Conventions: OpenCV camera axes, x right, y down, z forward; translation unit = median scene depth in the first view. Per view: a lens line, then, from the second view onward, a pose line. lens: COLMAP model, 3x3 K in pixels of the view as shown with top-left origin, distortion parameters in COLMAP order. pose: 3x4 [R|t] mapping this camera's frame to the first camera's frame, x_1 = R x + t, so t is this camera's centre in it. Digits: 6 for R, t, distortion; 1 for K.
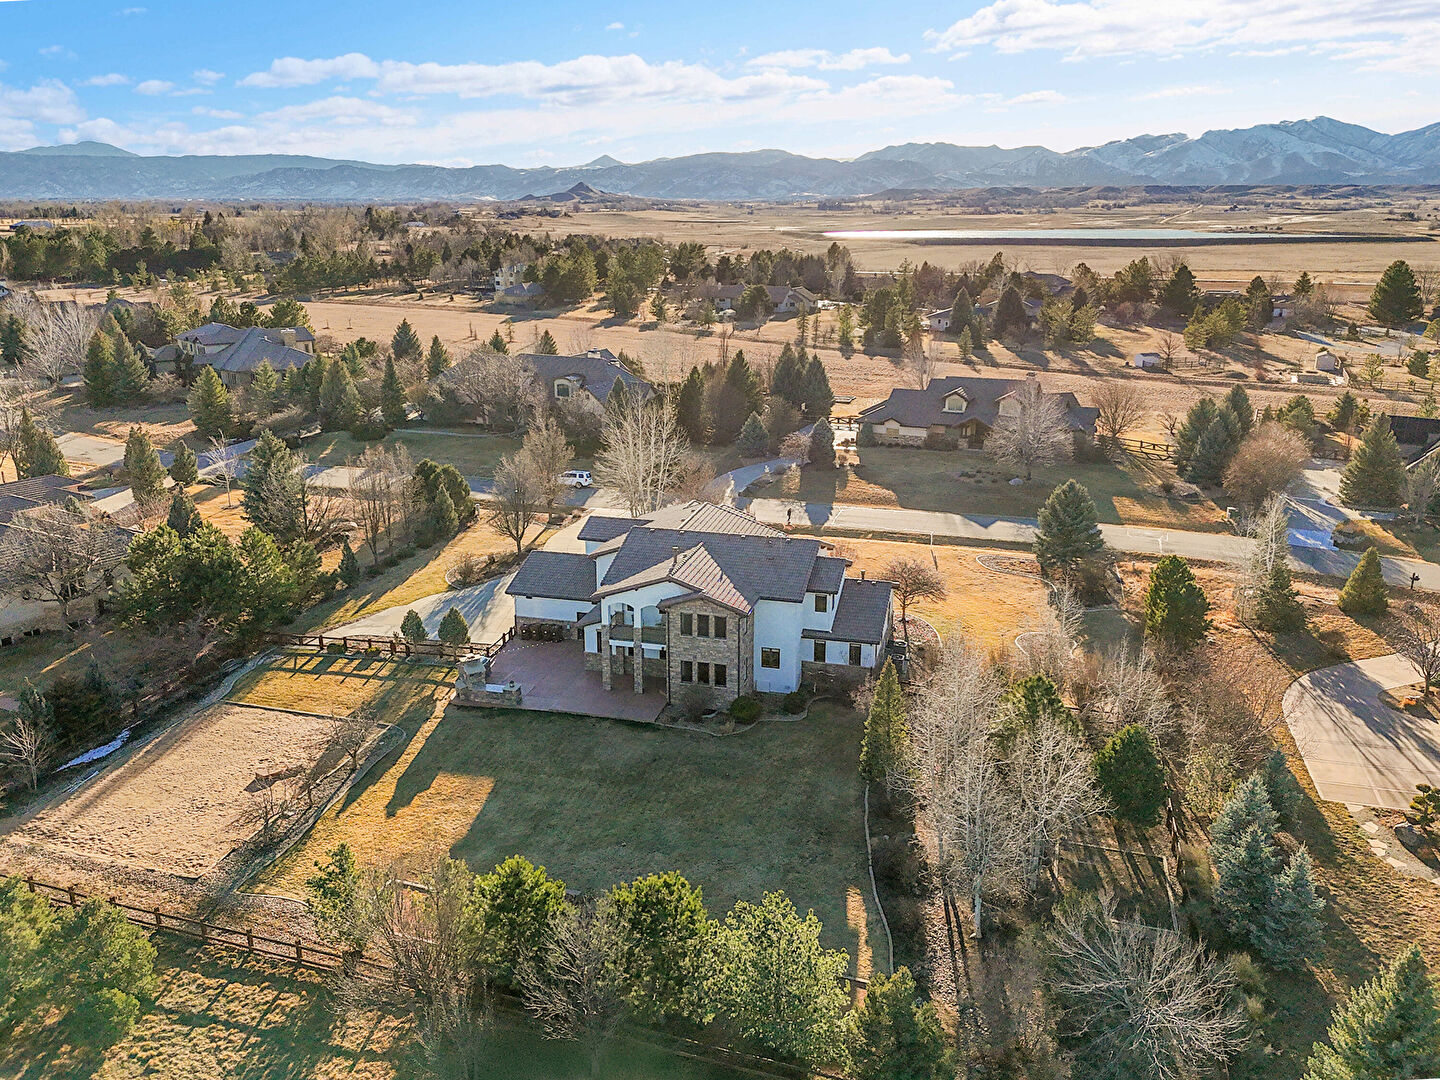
lens RADIAL K [[1138.1, 0, 729.0], [0, 1138.1, 544.0], [0, 0, 1]] dist [0.073035, -0.063686]
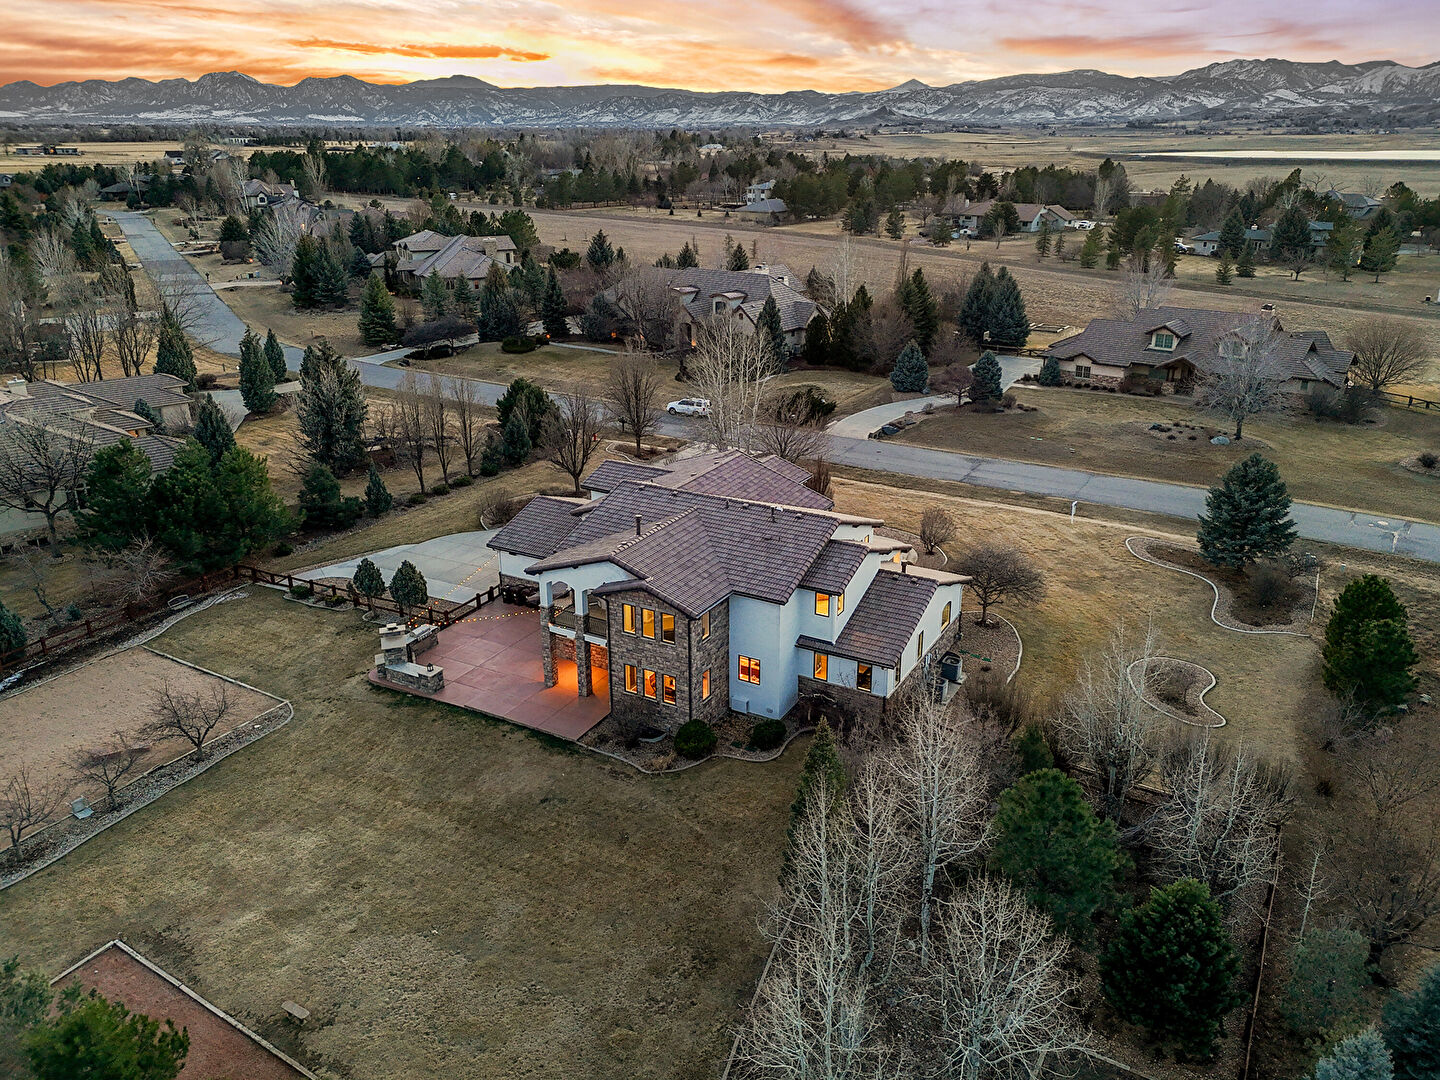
lens RADIAL K [[1089.3, 0, 742.4], [0, 1089.3, 485.1], [0, 0, 1]] dist [0.070671, -0.075252]
pose [[0.968538, 0.074443, -0.237471, 0.110453], [-0.068347, 0.997088, 0.033816, -0.026339], [0.239297, -0.016522, 0.970806, 0.166604]]
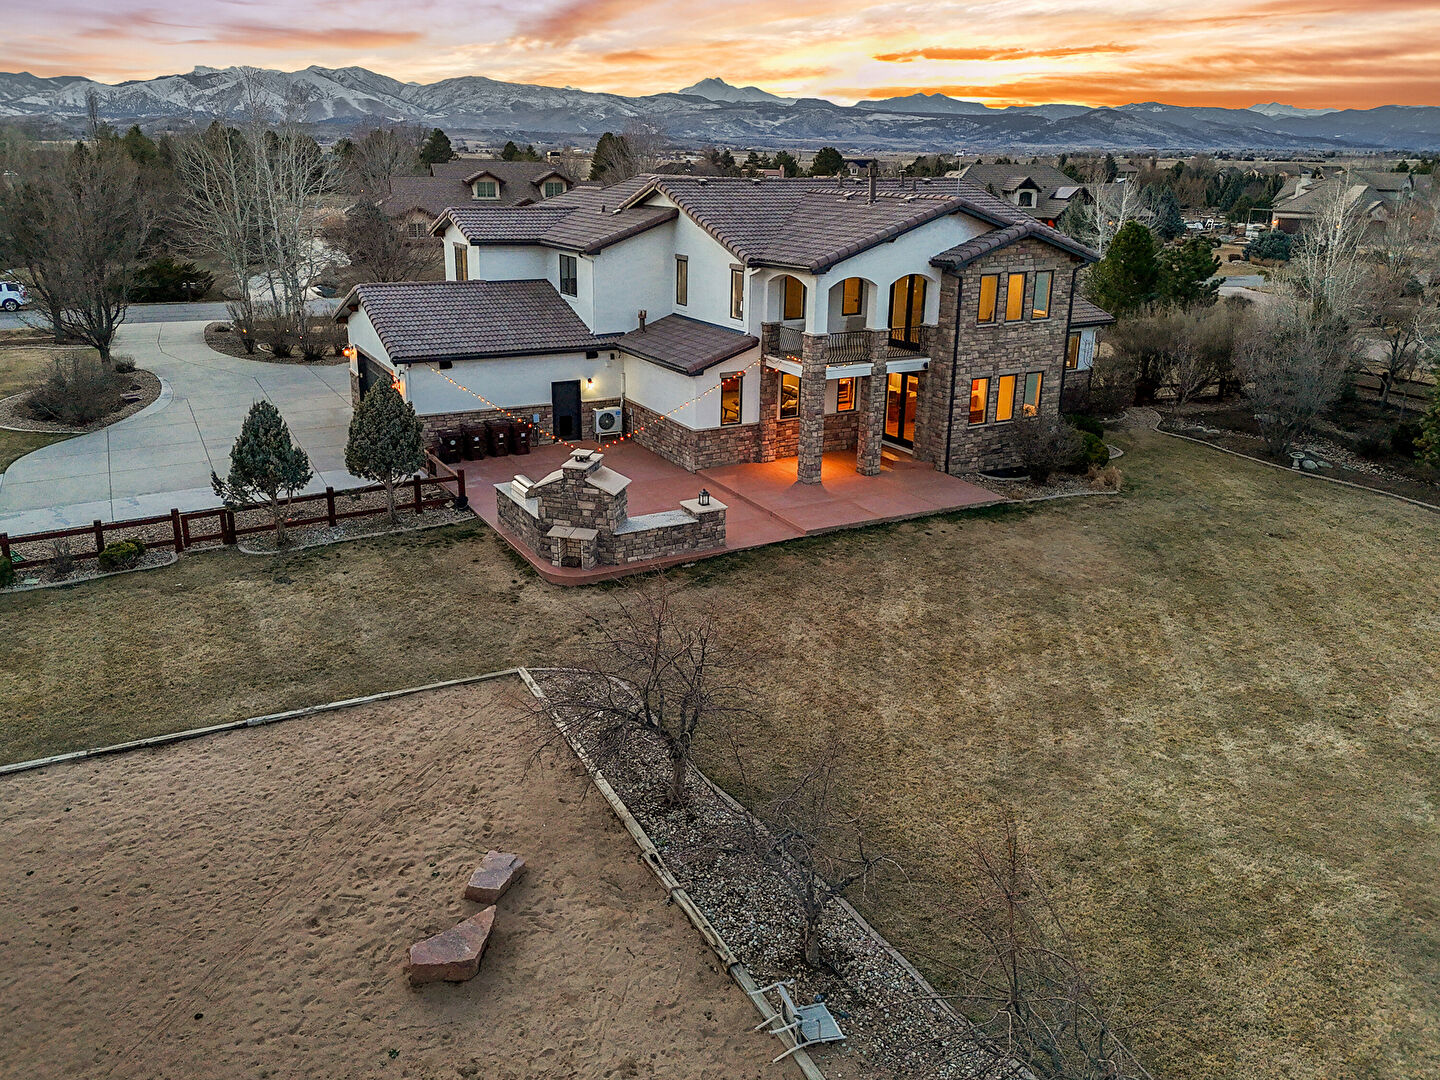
lens RADIAL K [[1083.5, 0, 683.0], [0, 1083.5, 507.8], [0, 0, 1]] dist [0.086012, -0.082149]
pose [[0.743377, -0.198117, 0.638859, -0.244097], [0.181134, 0.979066, 0.092851, 0.049699], [-0.643880, 0.046696, 0.763700, 0.395814]]
